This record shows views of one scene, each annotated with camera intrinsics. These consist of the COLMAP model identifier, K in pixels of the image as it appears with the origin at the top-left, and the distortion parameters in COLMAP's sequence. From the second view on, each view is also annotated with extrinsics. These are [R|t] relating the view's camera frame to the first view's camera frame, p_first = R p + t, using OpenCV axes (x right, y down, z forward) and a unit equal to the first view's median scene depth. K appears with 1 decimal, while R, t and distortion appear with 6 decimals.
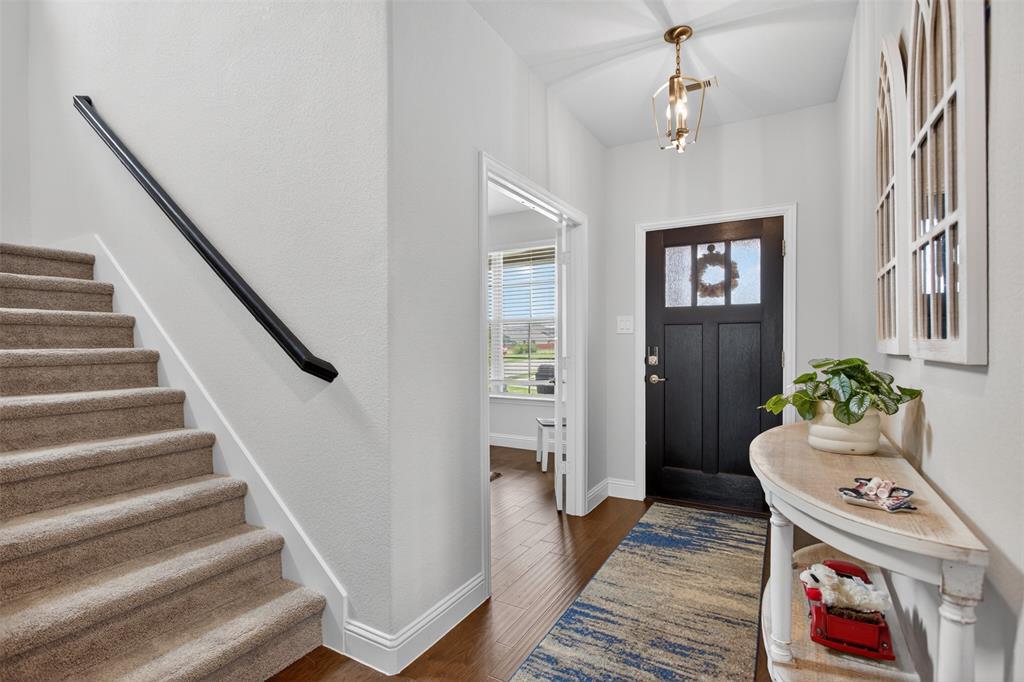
lens RADIAL K [[473.7, 0, 512.8], [0, 473.7, 341.3], [0, 0, 1]] dist [-0.007945, 0.000148]
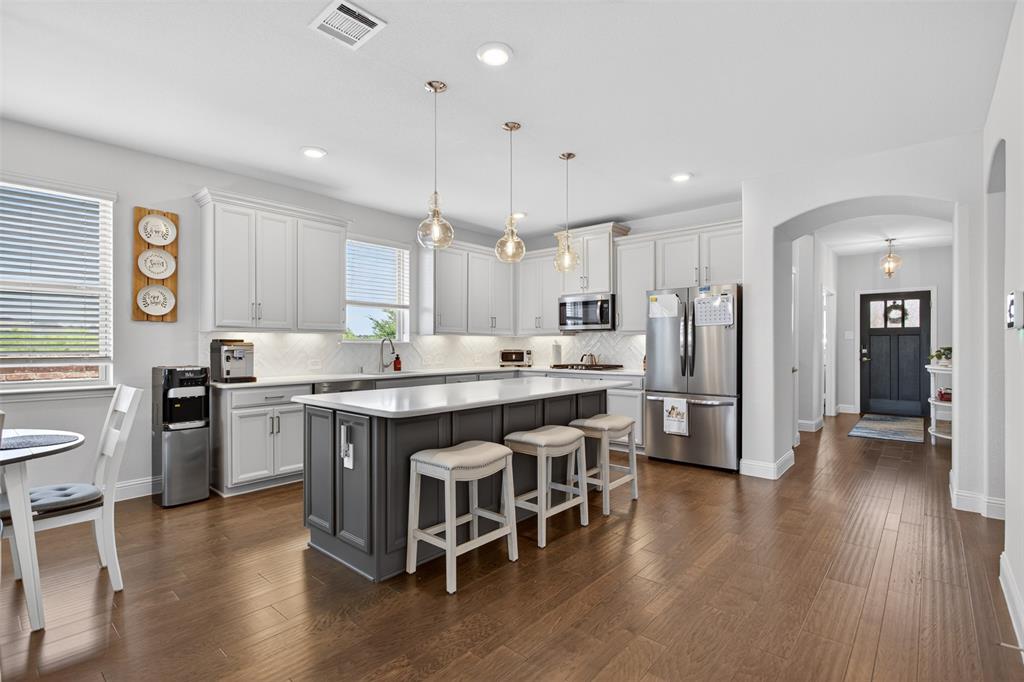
lens RADIAL K [[473.7, 0, 505.9], [0, 473.7, 342.1], [0, 0, 1]] dist [-0.007945, 0.000148]
pose [[0.977905, 0.003688, -0.209018, -0.938942], [-0.004957, 0.999972, -0.005549, 0.017409], [0.208991, 0.006462, 0.977896, -1.616098]]
